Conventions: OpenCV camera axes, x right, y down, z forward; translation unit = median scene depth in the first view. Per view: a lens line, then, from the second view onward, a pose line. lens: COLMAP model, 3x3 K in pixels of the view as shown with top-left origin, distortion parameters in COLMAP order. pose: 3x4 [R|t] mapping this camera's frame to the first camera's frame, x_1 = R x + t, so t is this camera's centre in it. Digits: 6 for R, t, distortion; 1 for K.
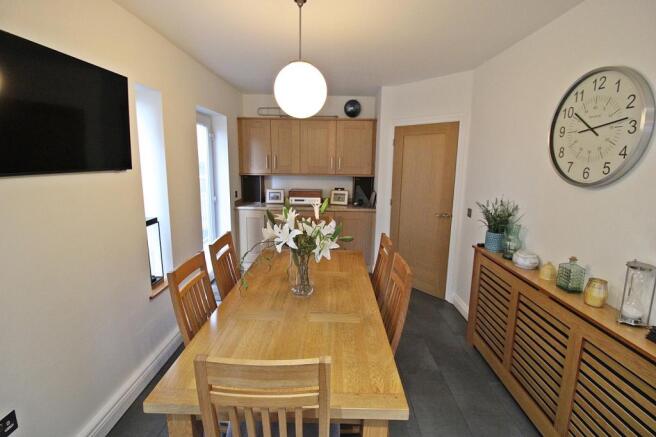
lens RADIAL K [[304.8, 0, 331.3], [0, 304.8, 208.0], [0, 0, 1]] dist [-0.011171, -0.000446]
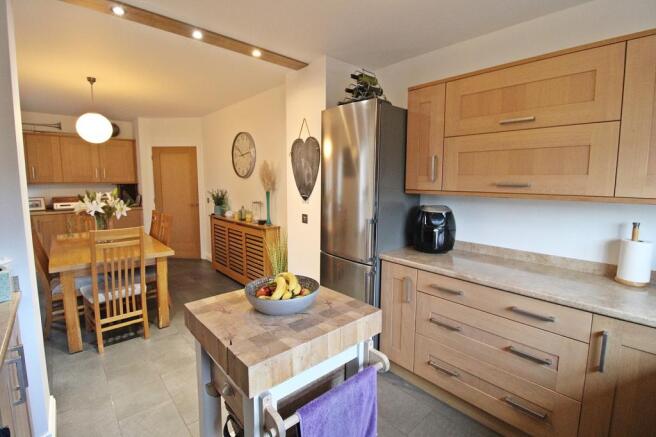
lens RADIAL K [[304.8, 0, 331.3], [0, 304.8, 208.0], [0, 0, 1]] dist [-0.011171, -0.000446]
pose [[0.736691, -0.078988, 0.671600, -0.148043], [0.114577, 0.993375, -0.008849, 0.124253], [-0.666452, 0.083468, 0.740861, -0.581159]]
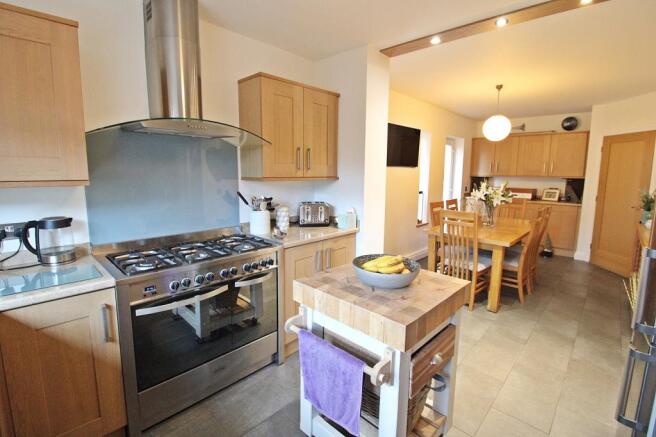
lens RADIAL K [[304.8, 0, 331.3], [0, 304.8, 208.0], [0, 0, 1]] dist [-0.011171, -0.000446]
pose [[0.728620, 0.074650, -0.680838, 0.258130], [-0.108336, 0.994090, -0.006943, 0.146273], [0.676296, 0.078818, 0.732401, -0.609460]]
